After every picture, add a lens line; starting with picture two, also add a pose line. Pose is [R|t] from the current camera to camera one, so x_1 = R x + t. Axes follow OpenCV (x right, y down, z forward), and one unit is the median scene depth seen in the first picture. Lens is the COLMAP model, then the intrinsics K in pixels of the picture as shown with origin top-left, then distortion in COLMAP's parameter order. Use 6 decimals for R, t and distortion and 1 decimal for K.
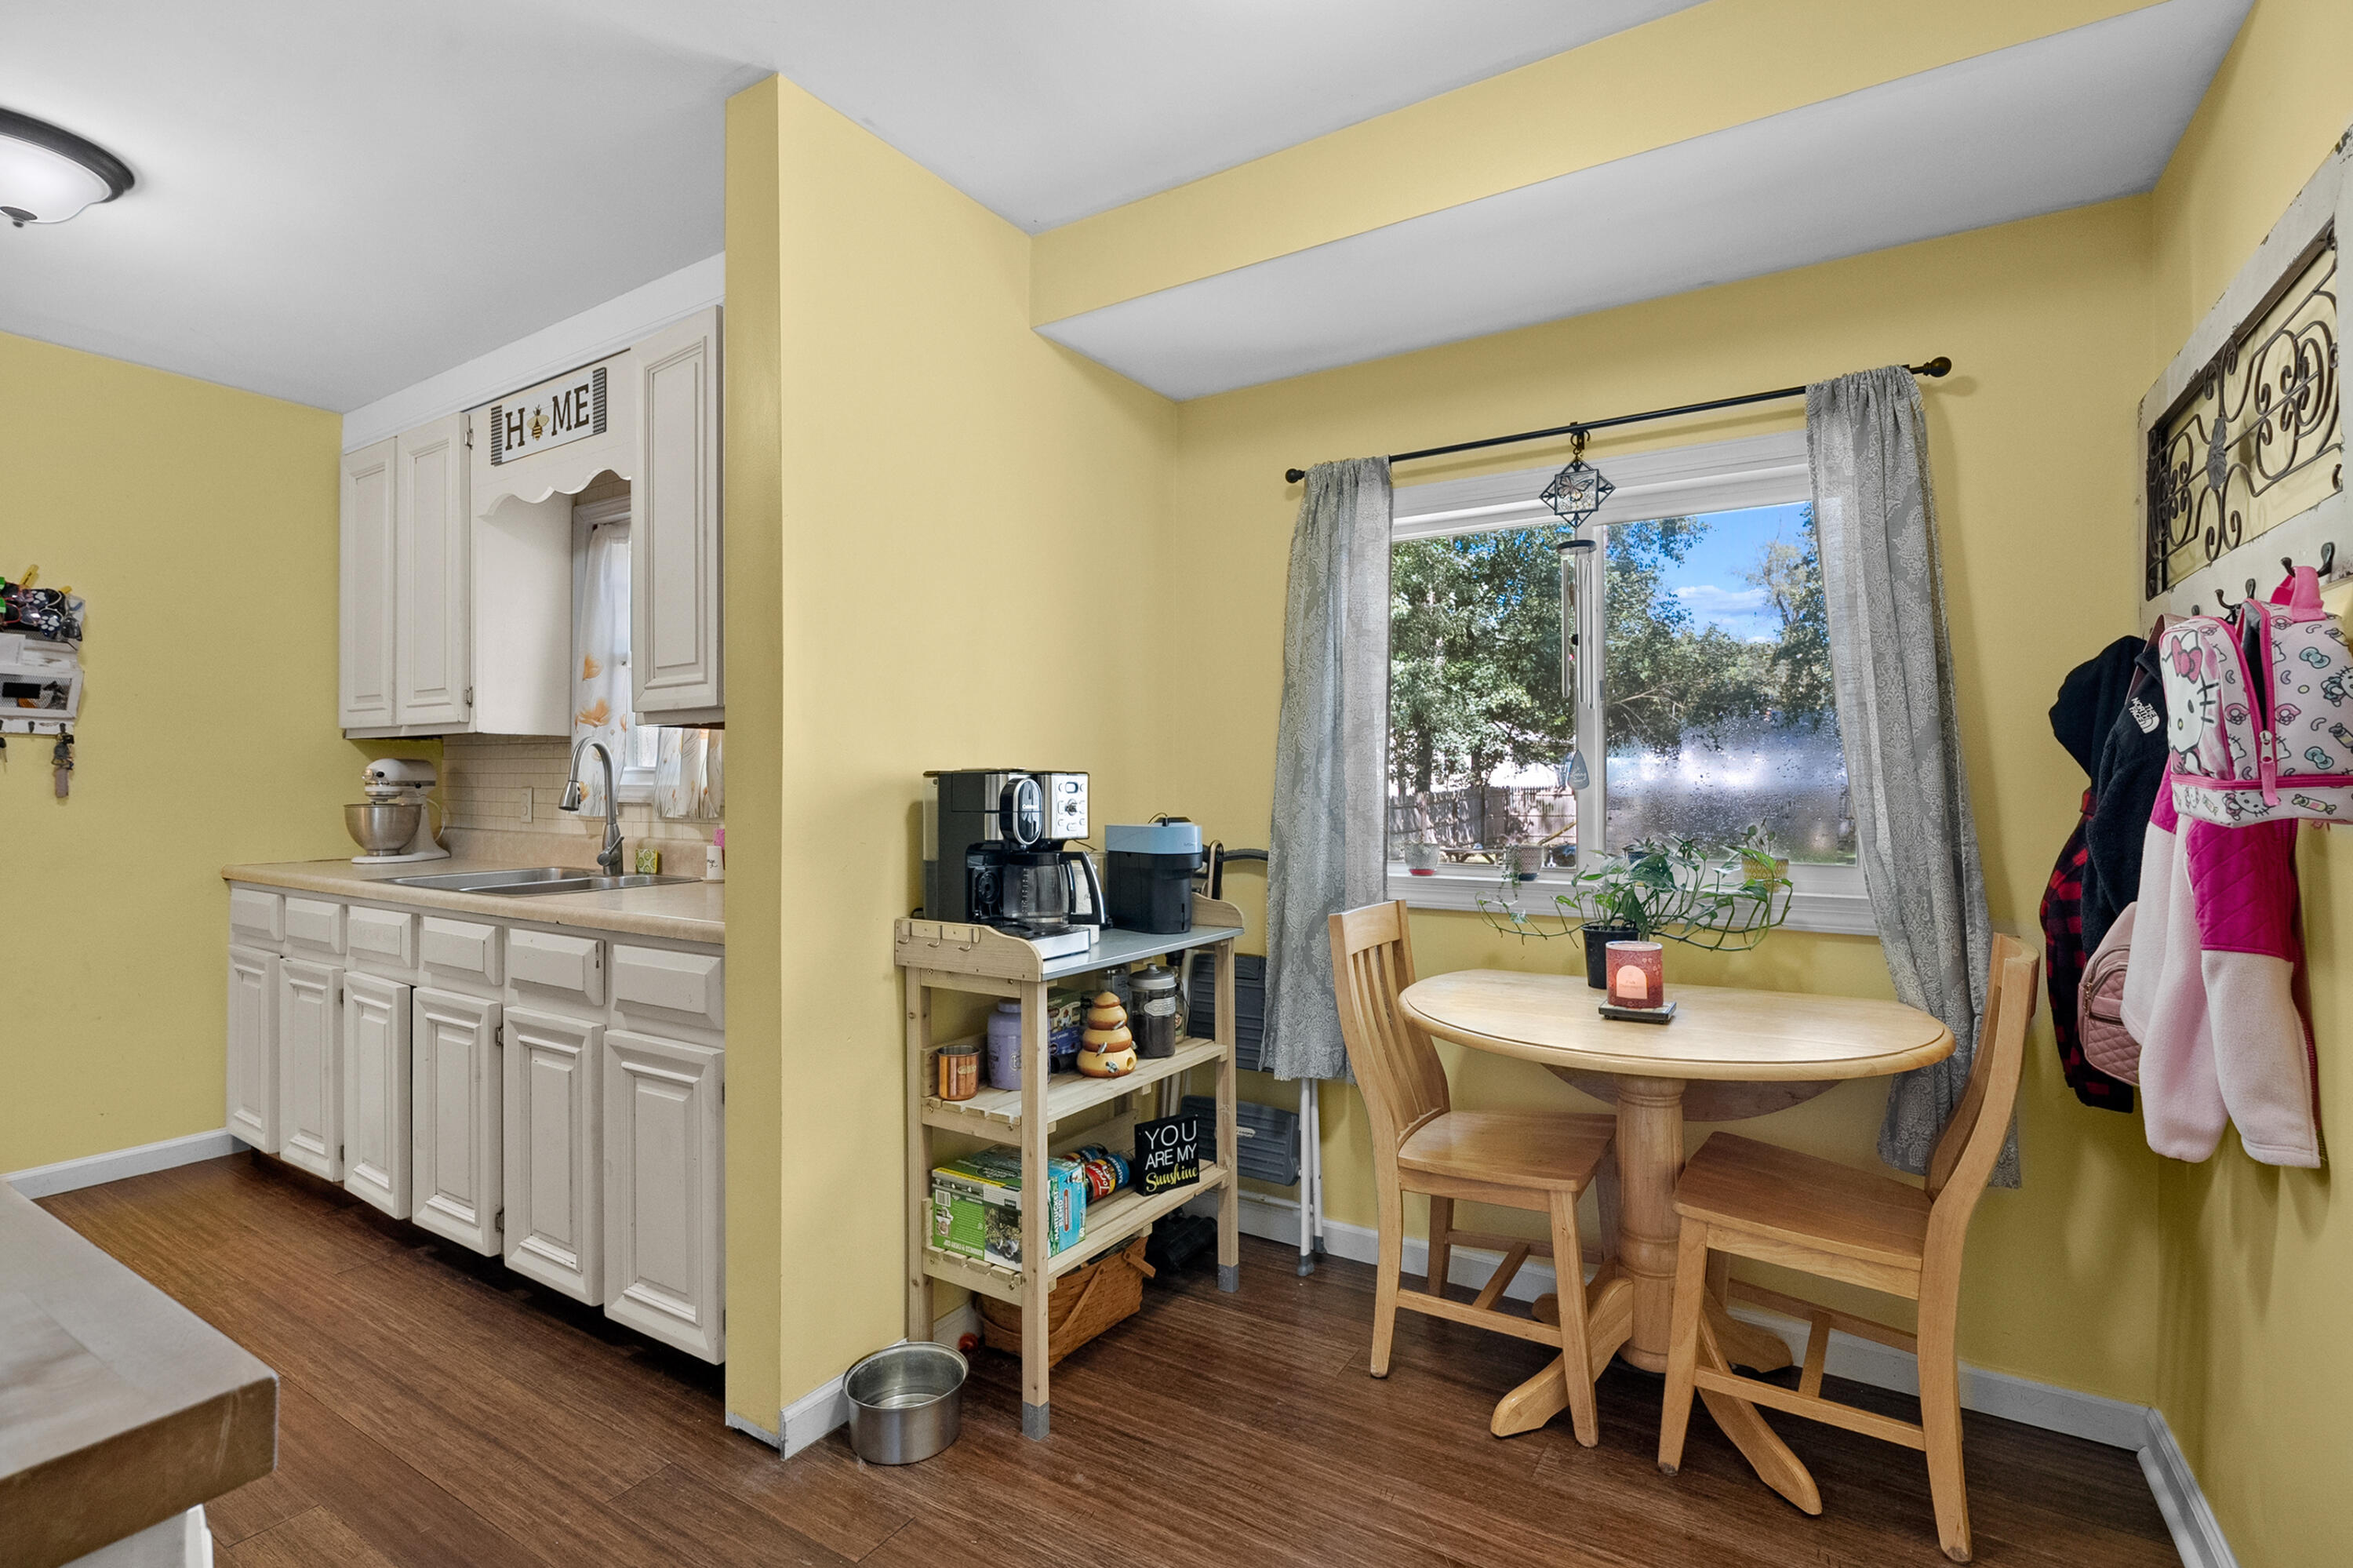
lens RADIAL K [[1077.2, 0, 1156.0], [0, 1077.2, 775.8], [0, 0, 1]] dist [-0.003086, 0.000594]
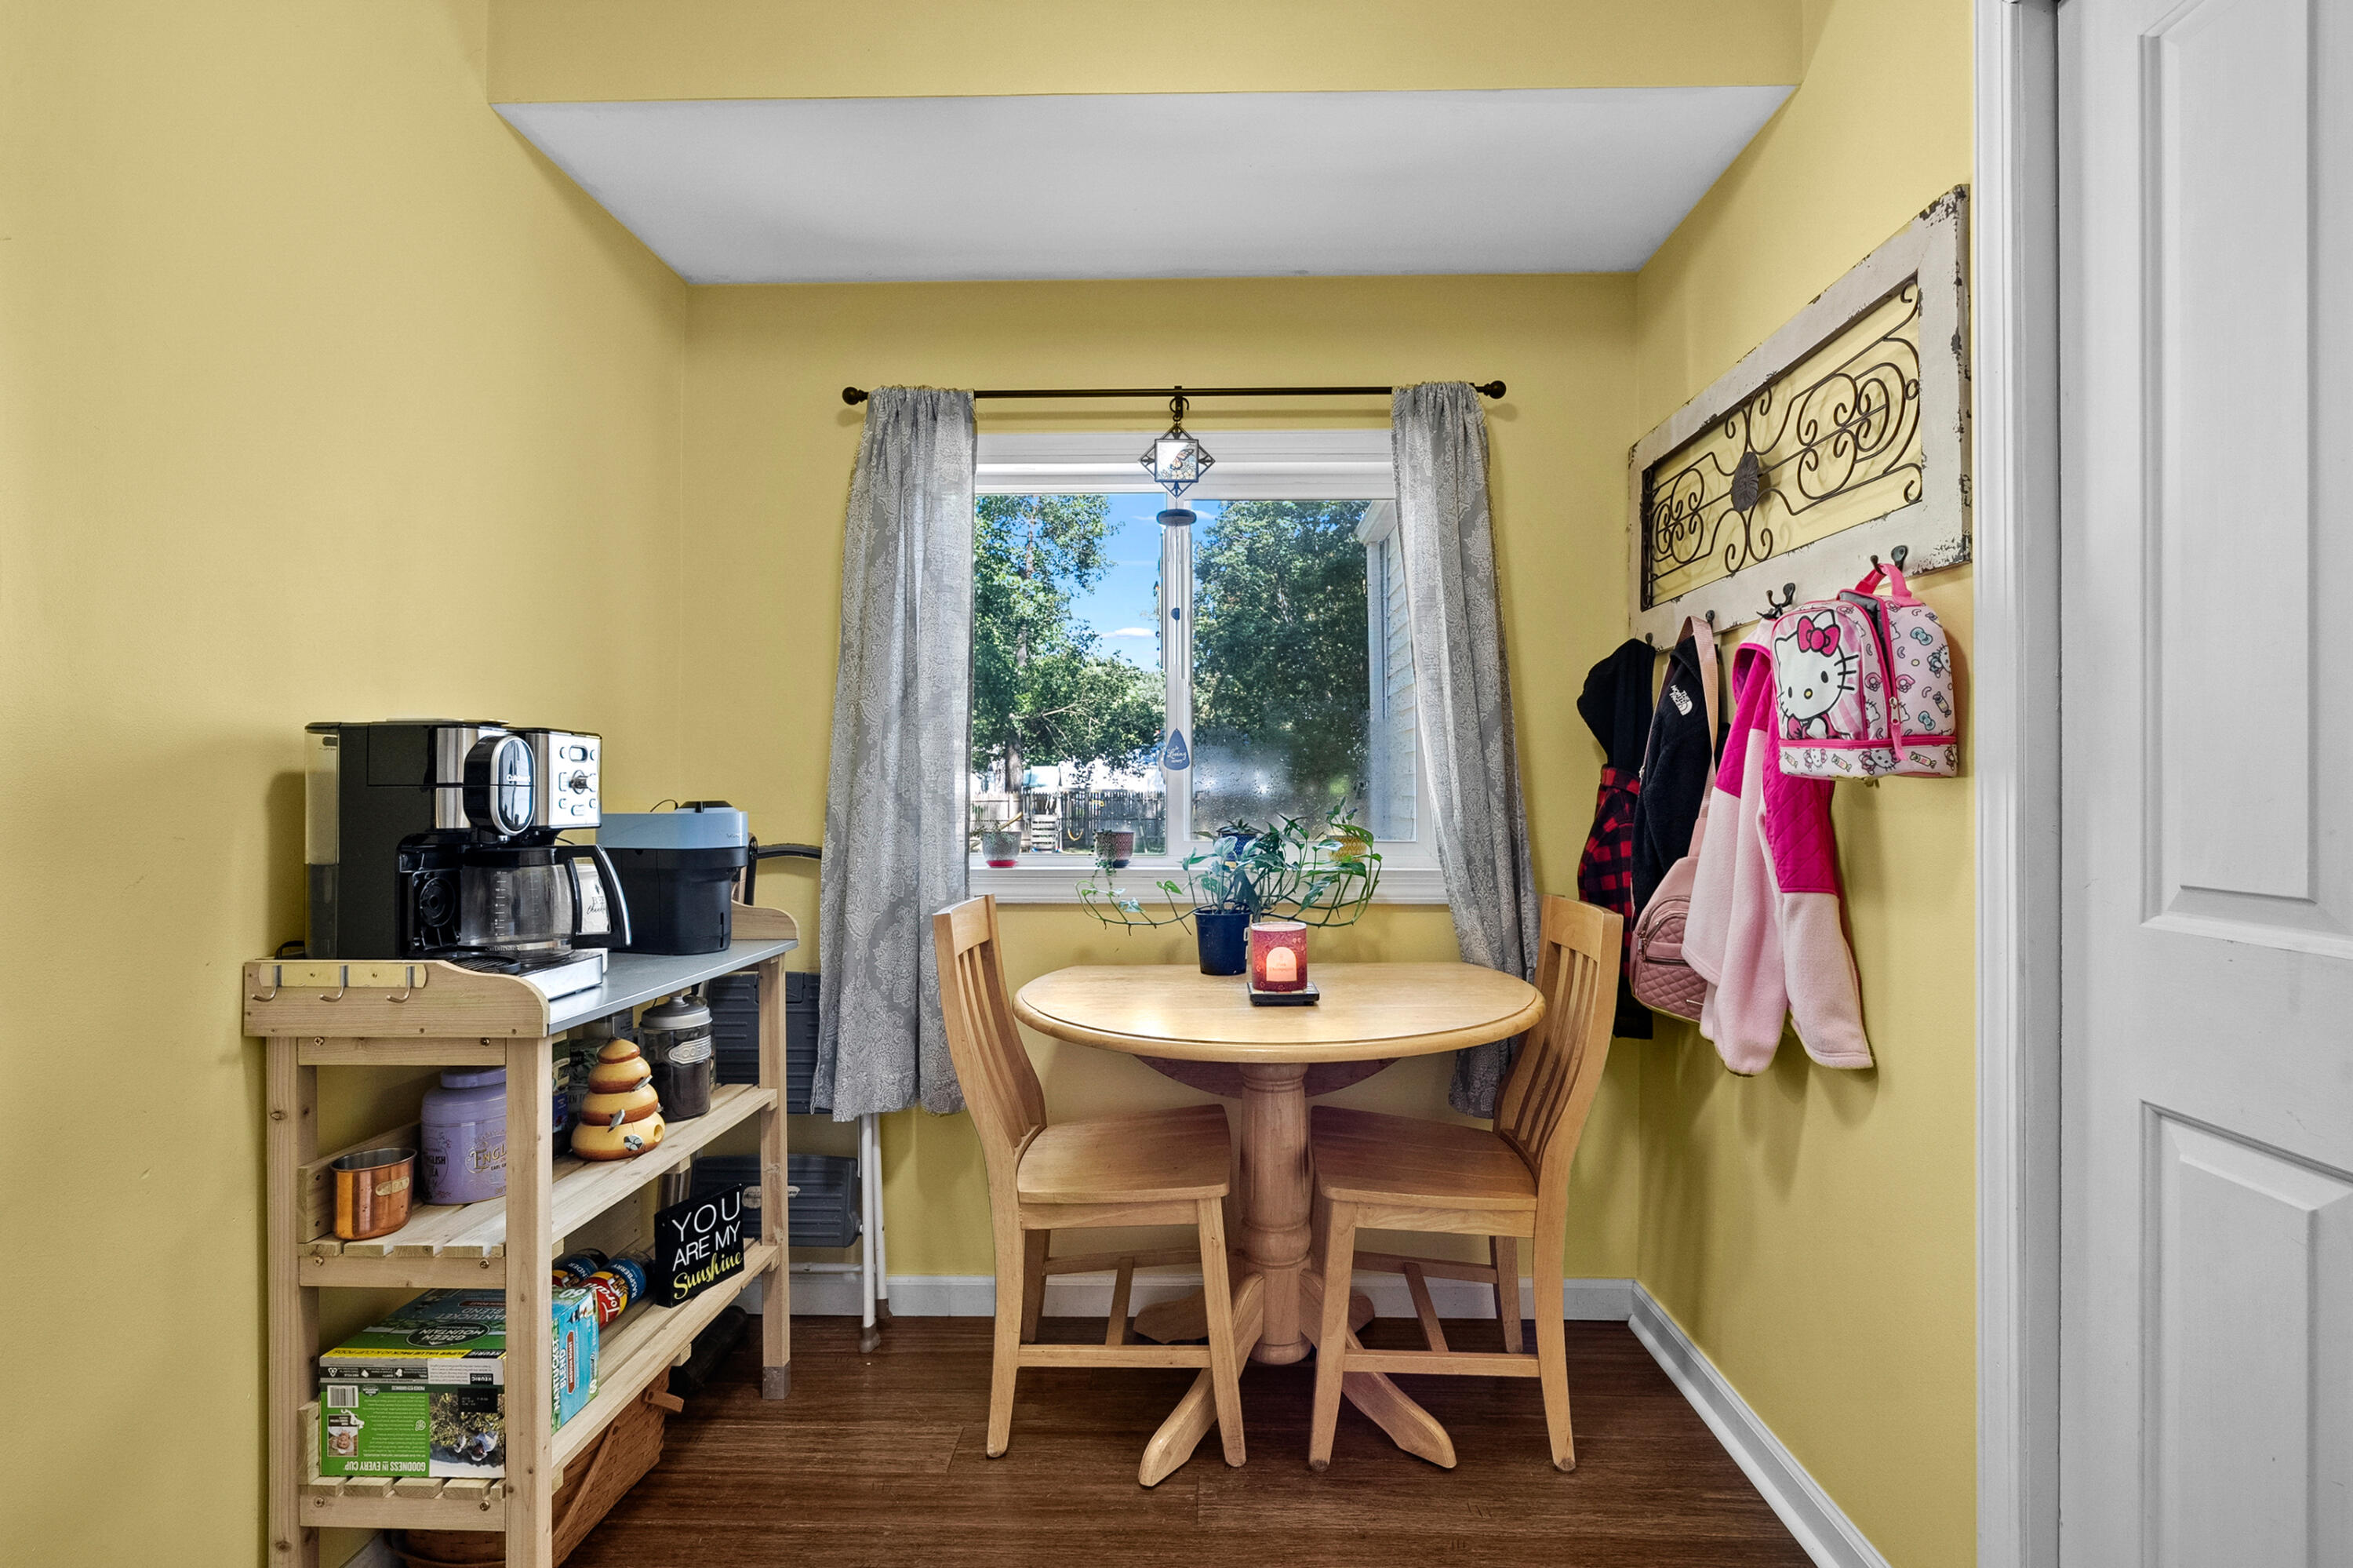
lens RADIAL K [[1049.4, 0, 1176.5], [0, 1049.4, 784.0], [0, 0, 1]] dist [-0.005404, 0.001589]
pose [[0.850174, 0.007882, 0.526443, -0.109870], [-0.007450, 0.999968, -0.002940, 0.030679], [-0.526449, -0.001423, 0.850206, 0.224085]]
